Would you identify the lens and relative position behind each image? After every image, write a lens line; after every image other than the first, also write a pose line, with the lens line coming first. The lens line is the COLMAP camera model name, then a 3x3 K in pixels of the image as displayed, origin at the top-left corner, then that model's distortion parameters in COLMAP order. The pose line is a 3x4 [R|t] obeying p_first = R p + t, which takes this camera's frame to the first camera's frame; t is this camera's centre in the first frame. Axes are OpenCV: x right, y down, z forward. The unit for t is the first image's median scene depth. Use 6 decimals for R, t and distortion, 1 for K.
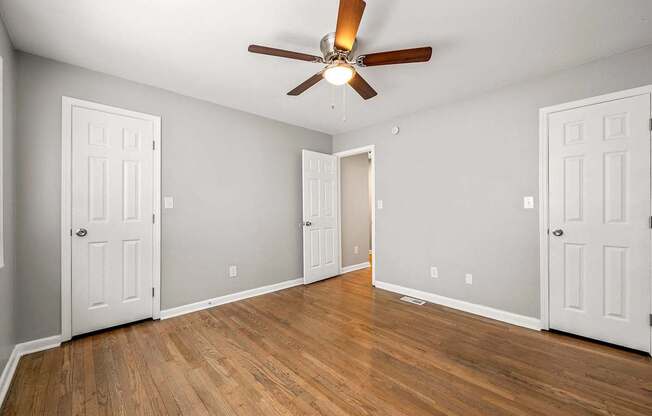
lens RADIAL K [[266.3, 0, 320.6], [0, 266.3, 211.5], [0, 0, 1]] dist [-0.000225, -0.000084]
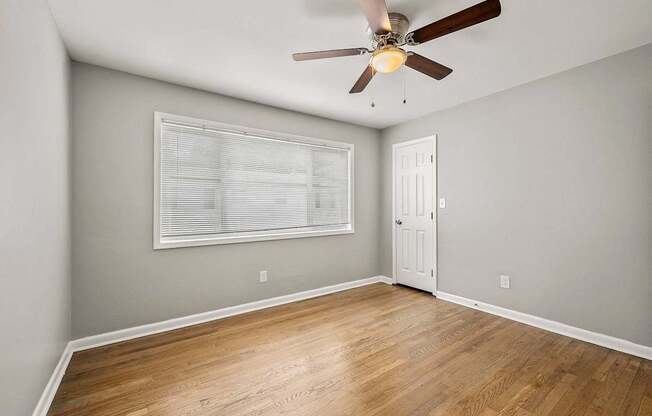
lens RADIAL K [[266.3, 0, 322.6], [0, 266.3, 207.3], [0, 0, 1]] dist [-0.000225, -0.000084]
pose [[-0.132714, -0.001560, -0.991153, 0.820065], [-0.011618, 0.999933, -0.000018, -0.007865], [0.991086, 0.011512, -0.132723, 0.743585]]
